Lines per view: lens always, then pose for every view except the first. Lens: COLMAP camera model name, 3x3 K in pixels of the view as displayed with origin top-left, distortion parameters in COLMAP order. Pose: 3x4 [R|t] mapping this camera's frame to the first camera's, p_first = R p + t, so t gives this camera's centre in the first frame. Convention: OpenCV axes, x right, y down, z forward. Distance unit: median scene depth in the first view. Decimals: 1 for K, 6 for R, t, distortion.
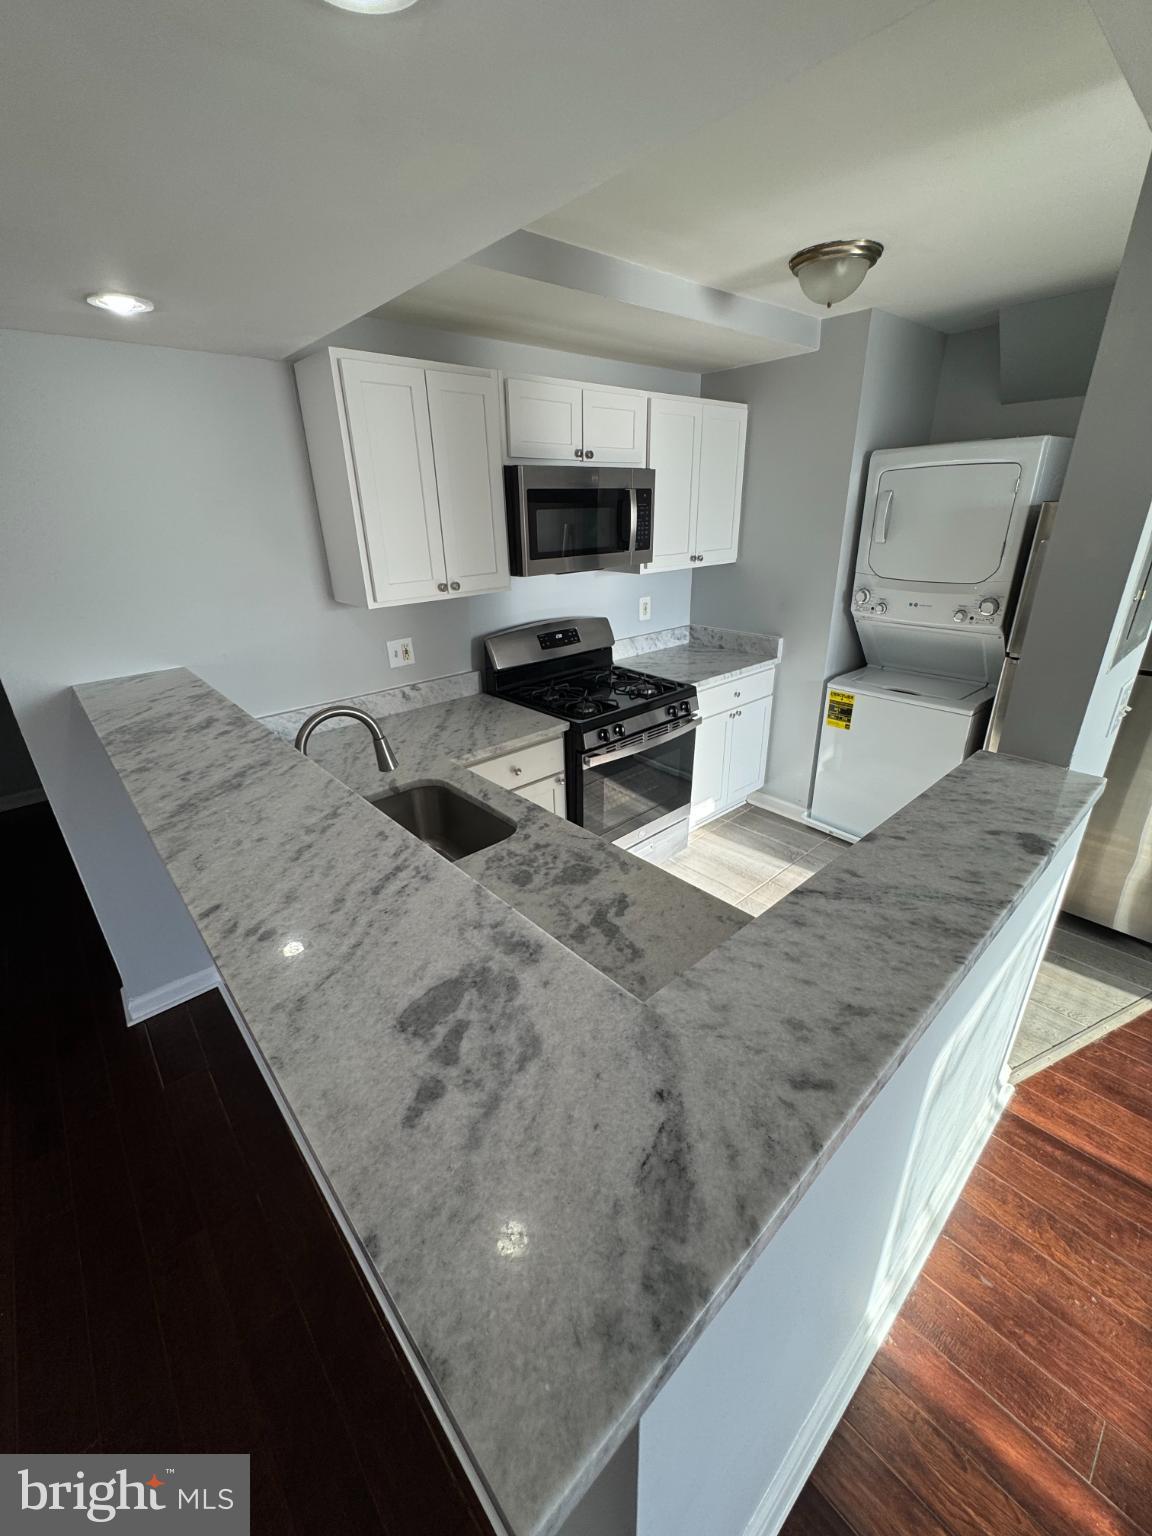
lens RADIAL K [[614.2, 0, 580.3], [0, 614.2, 769.2], [0, 0, 1]] dist [-0.002621, -0.000067]
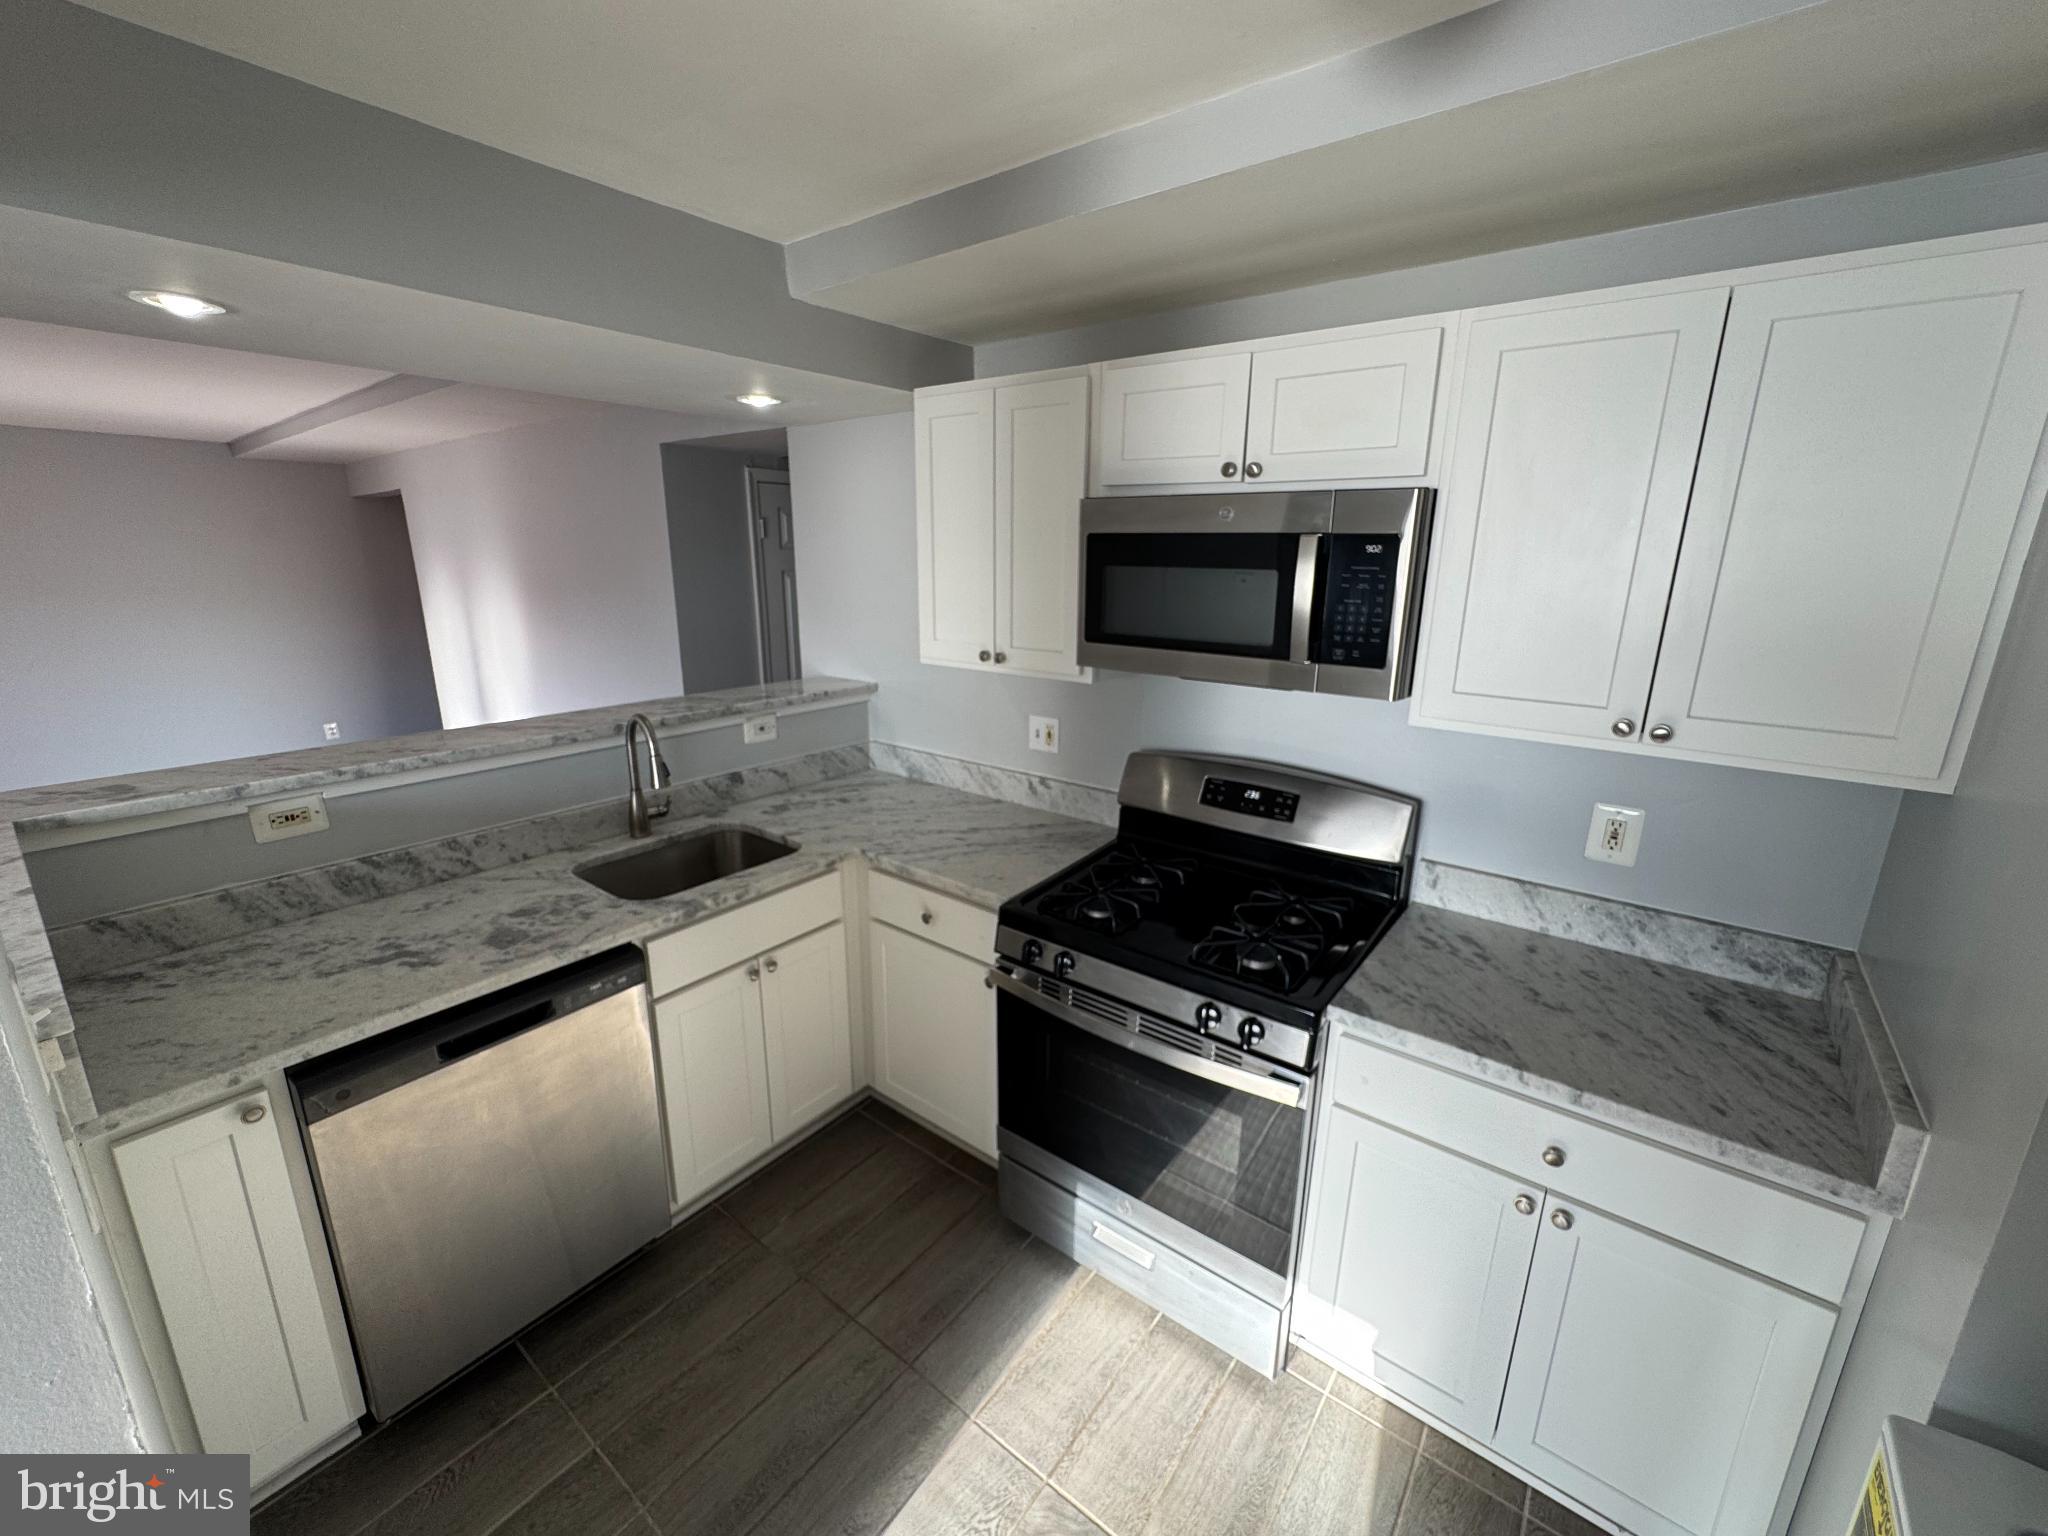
lens RADIAL K [[823.6, 0, 1020.8], [0, 823.6, 762.3], [0, 0, 1]] dist [-0.003371, -0.000514]
pose [[0.176535, 0.273337, -0.945581, 0.589257], [-0.402317, 0.896794, 0.184123, -0.289384], [0.898319, 0.347919, 0.268284, 0.613476]]
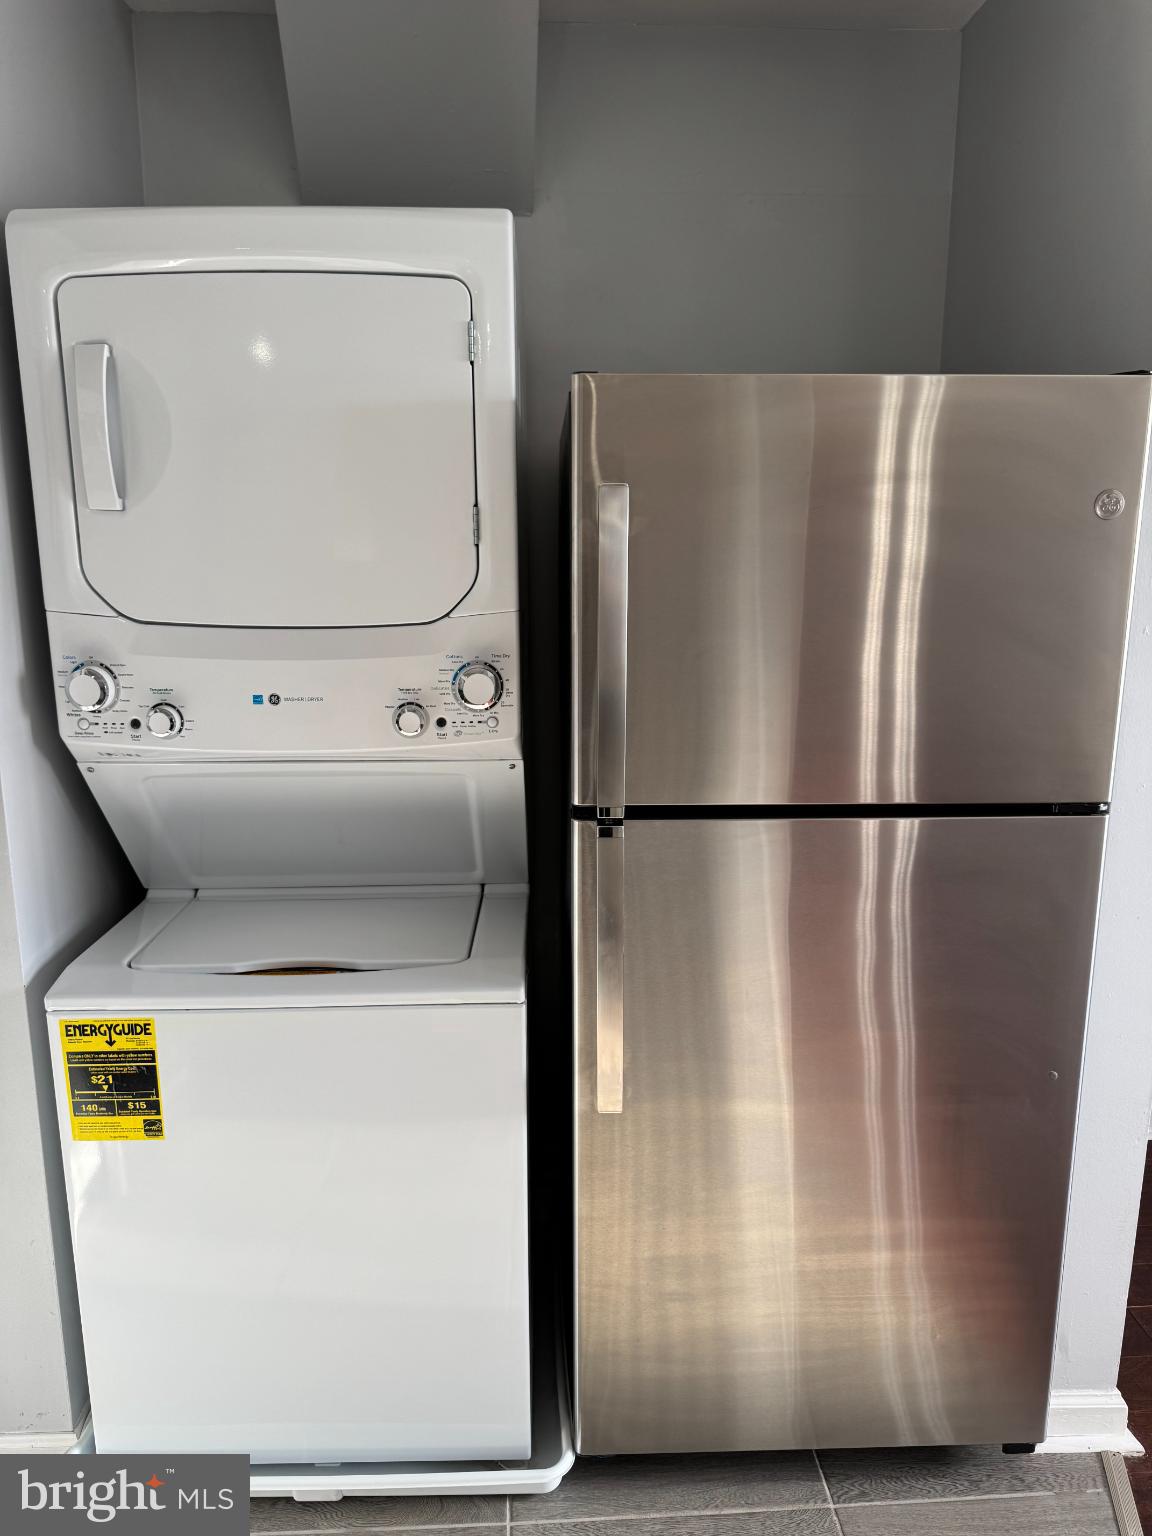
lens RADIAL K [[1088.4, 0, 578.8], [0, 1088.4, 783.0], [0, 0, 1]] dist [0.095175, -0.124326]
pose [[0.626237, -0.137369, 0.767435, 0.197327], [0.291348, 0.954273, -0.066932, -0.136850], [-0.723148, 0.265506, 0.637623, 0.513711]]
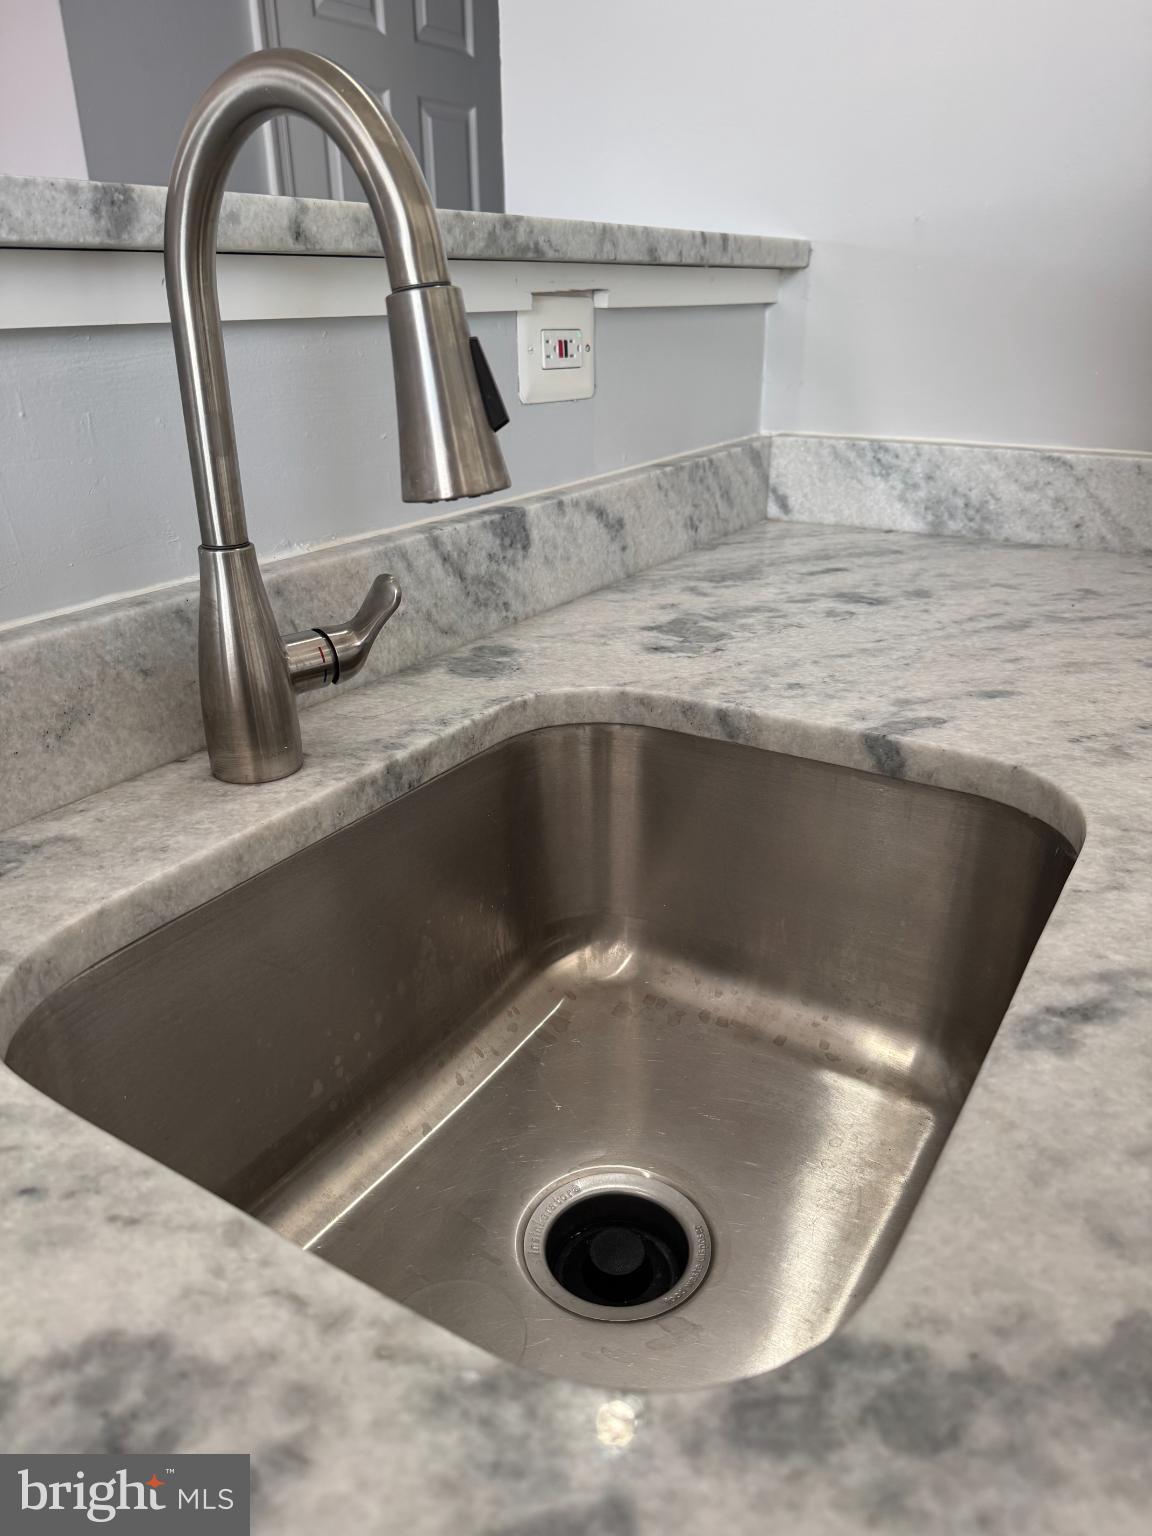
lens RADIAL K [[1088.4, 0, 578.8], [0, 1088.4, 783.0], [0, 0, 1]] dist [0.095175, -0.124326]
pose [[0.270882, 0.413611, -0.869223, 0.007834], [-0.380621, 0.875418, 0.297943, -0.021456], [0.884167, 0.250137, 0.394564, 0.490029]]
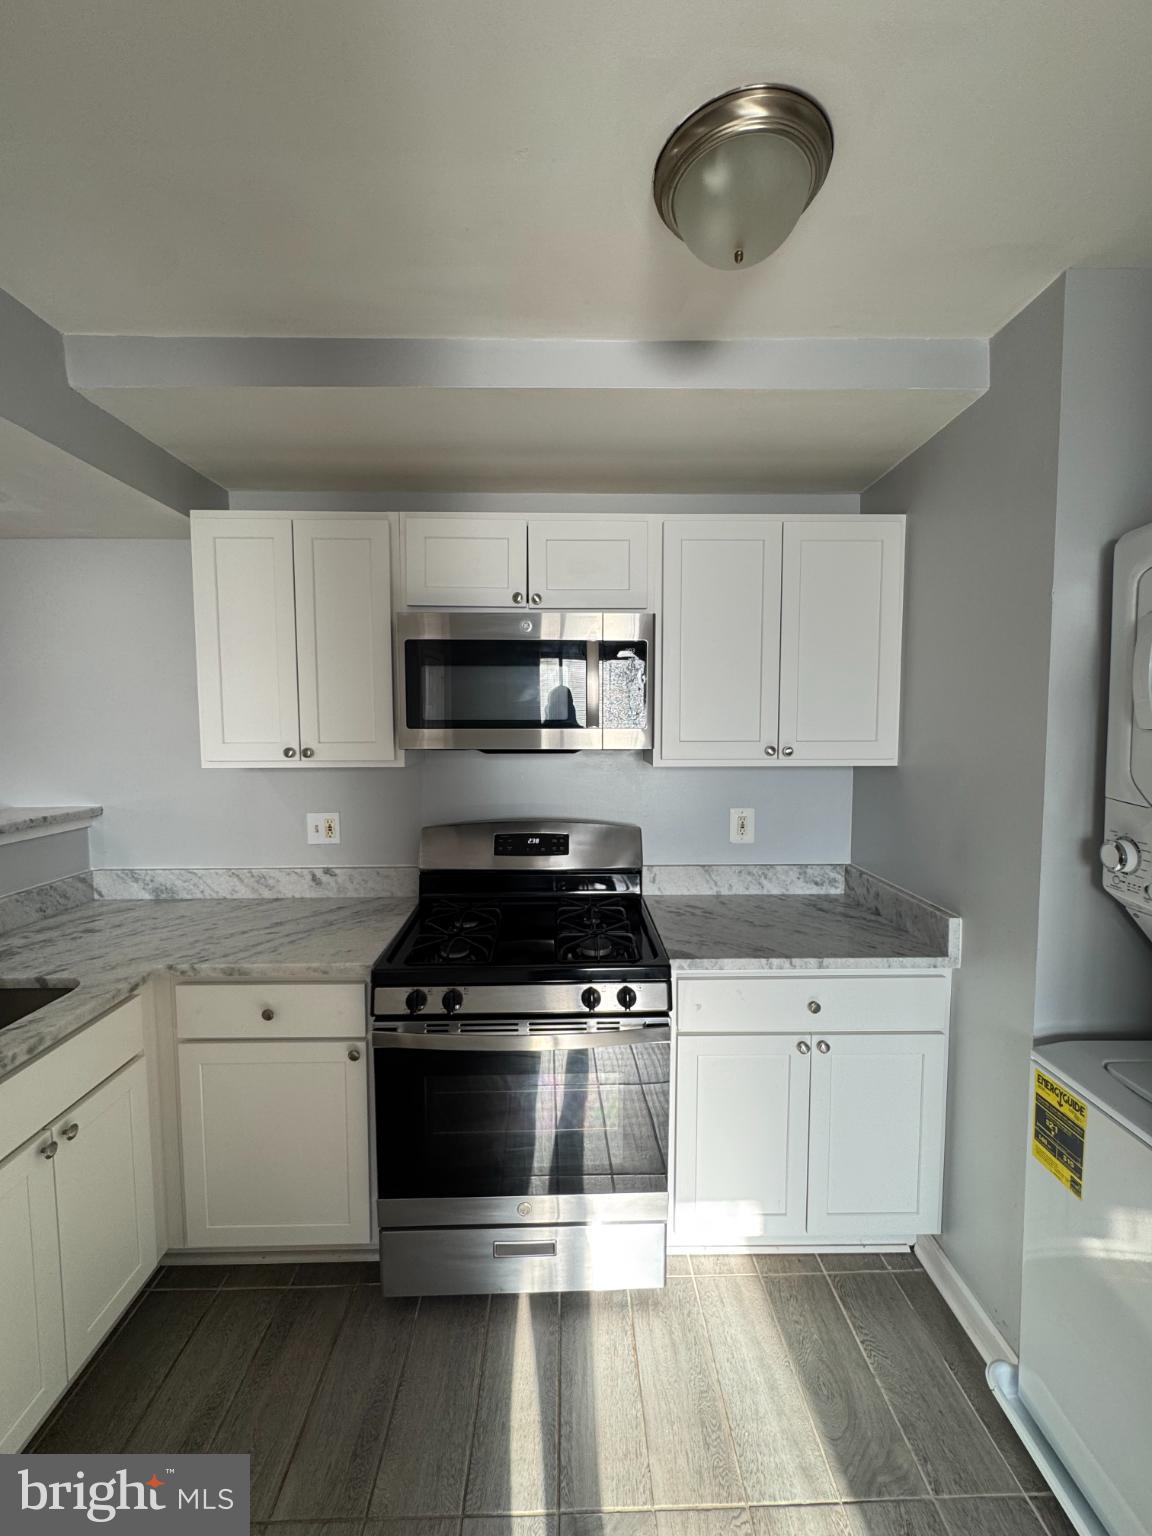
lens RADIAL K [[614.2, 0, 580.3], [0, 614.2, 769.2], [0, 0, 1]] dist [-0.002621, -0.000067]
pose [[0.760017, 0.067693, -0.646368, 0.452577], [-0.271752, 0.936542, -0.221451, -0.150870], [0.590360, 0.343958, 0.730183, 0.482885]]
